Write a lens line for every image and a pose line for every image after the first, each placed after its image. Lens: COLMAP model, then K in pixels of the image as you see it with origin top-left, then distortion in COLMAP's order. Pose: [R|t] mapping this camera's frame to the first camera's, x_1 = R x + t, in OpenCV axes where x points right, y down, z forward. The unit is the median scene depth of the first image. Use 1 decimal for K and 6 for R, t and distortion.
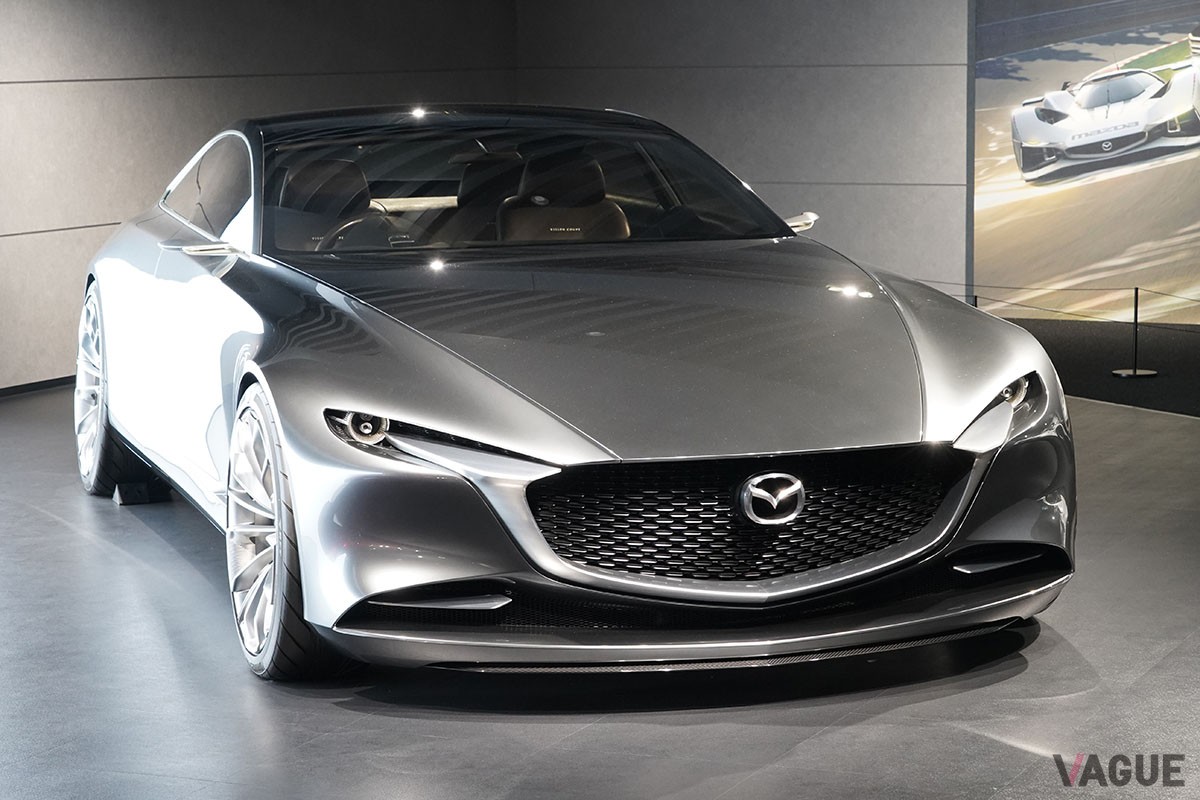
lens RADIAL K [[2793.3, 0, 600.0], [0, 2793.3, 400.0], [0, 0, 1]] dist [-0.032867, 0.684000]
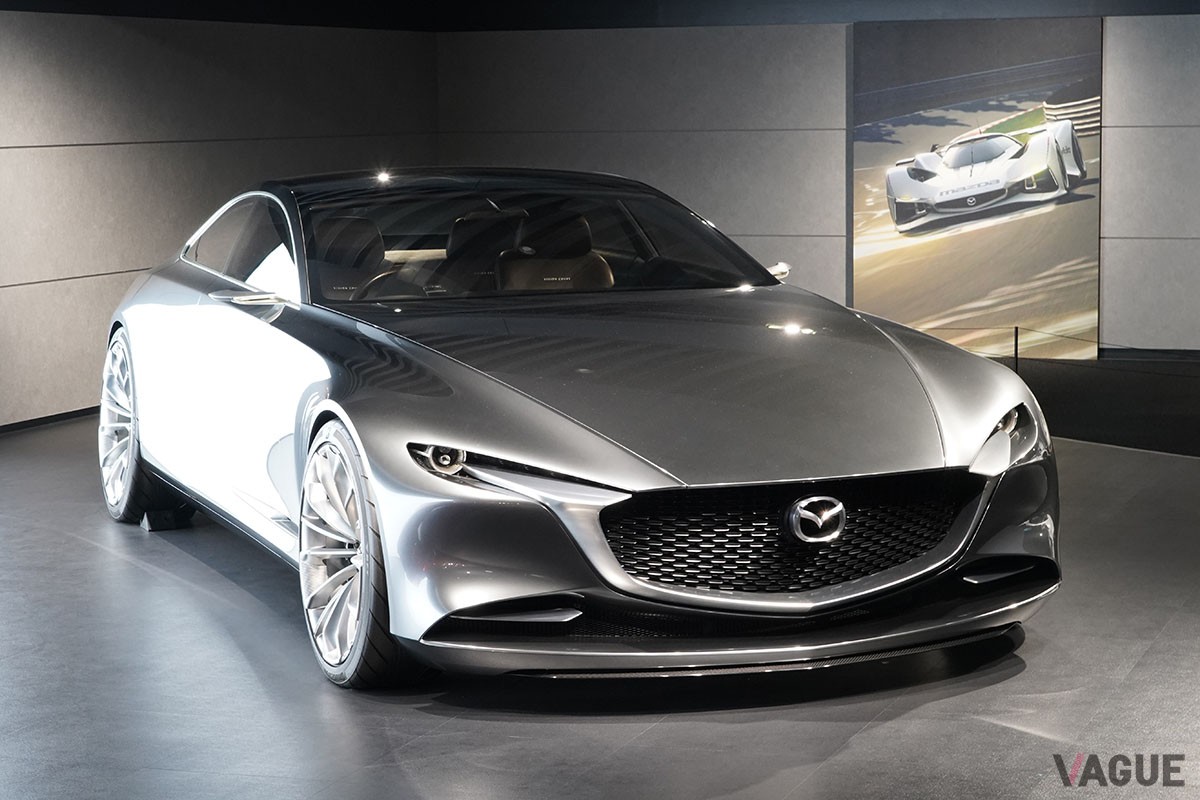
lens RADIAL K [[2508.6, 0, 600.0], [0, 2508.6, 400.0], [0, 0, 1]] dist [0.026316, -0.299383]
pose [[0.997693, -0.008727, 0.067326, -0.069377], [0.009500, 0.999893, -0.011165, -0.001547], [-0.067221, 0.011778, 0.997669, 0.000256]]
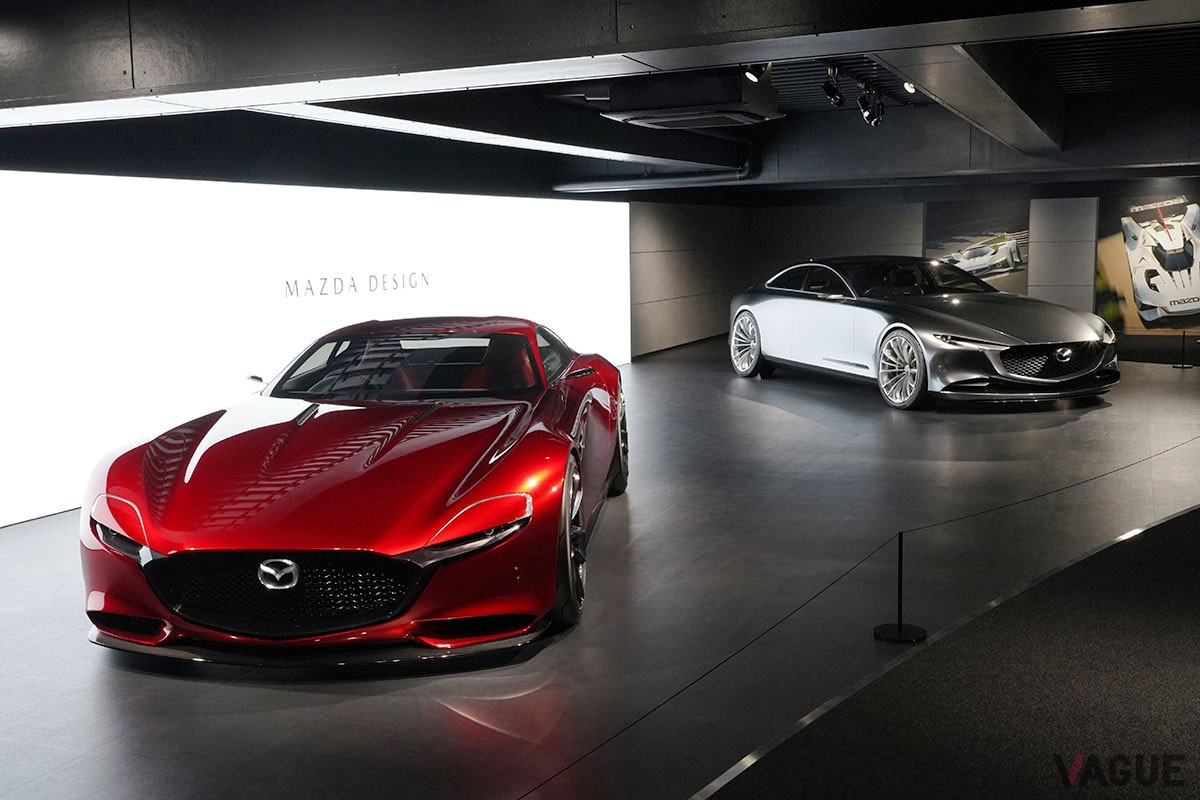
lens RADIAL K [[1218.6, 0, 600.0], [0, 1218.6, 400.0], [0, 0, 1]] dist [0.086570, -0.129275]
pose [[0.999461, -0.009462, 0.031440, -0.464227], [0.009370, 0.999951, 0.003069, 0.064252], [-0.031468, -0.002772, 0.999501, -0.488177]]
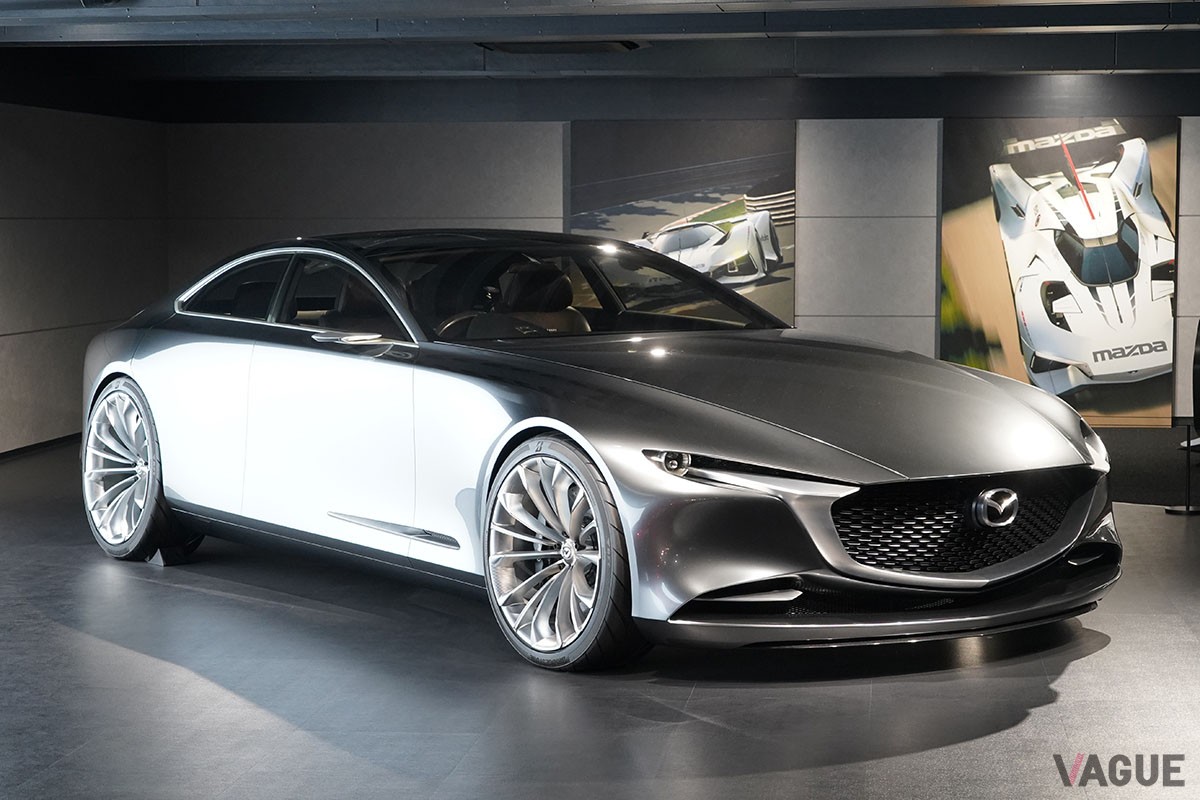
lens RADIAL K [[2421.2, 0, 600.0], [0, 2421.2, 400.0], [0, 0, 1]] dist [0.036044, 0.213911]
pose [[0.950542, -0.012901, 0.310328, -0.356597], [0.029832, 0.998310, -0.049877, 0.027186], [-0.309160, 0.056668, 0.949320, -0.031727]]
